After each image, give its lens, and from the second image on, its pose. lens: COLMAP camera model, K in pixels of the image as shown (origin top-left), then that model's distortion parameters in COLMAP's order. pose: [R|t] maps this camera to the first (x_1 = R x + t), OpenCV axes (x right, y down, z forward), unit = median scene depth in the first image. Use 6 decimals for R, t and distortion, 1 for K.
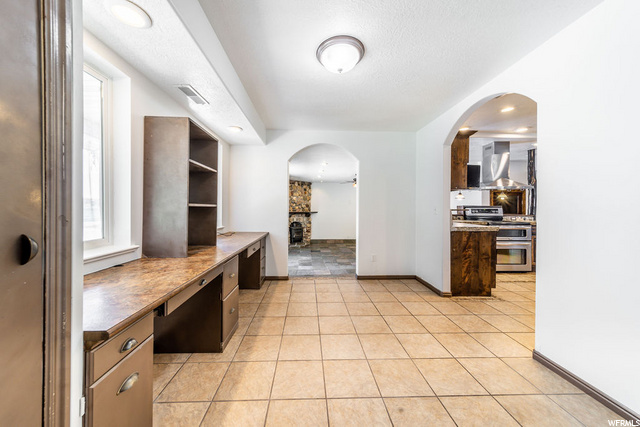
lens RADIAL K [[221.8, 0, 319.4], [0, 221.8, 209.7], [0, 0, 1]] dist [0.005466, -0.000503]
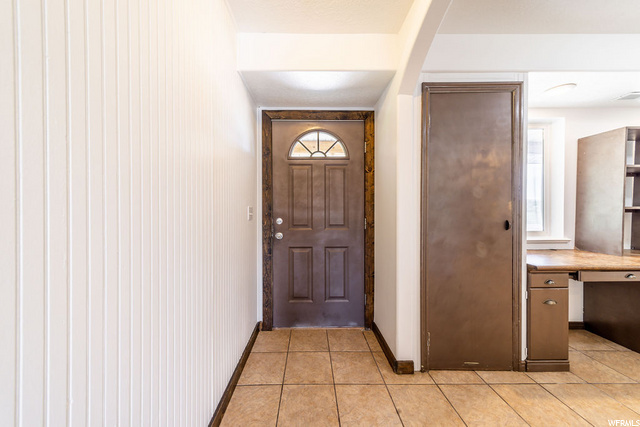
lens RADIAL K [[221.8, 0, 305.5], [0, 221.8, 211.5], [0, 0, 1]] dist [0.005466, -0.000503]
pose [[-0.050101, 0.001280, -0.998743, 0.590562], [-0.005870, 0.999982, 0.001576, 0.002889], [0.998727, 0.005941, -0.050093, -0.510360]]
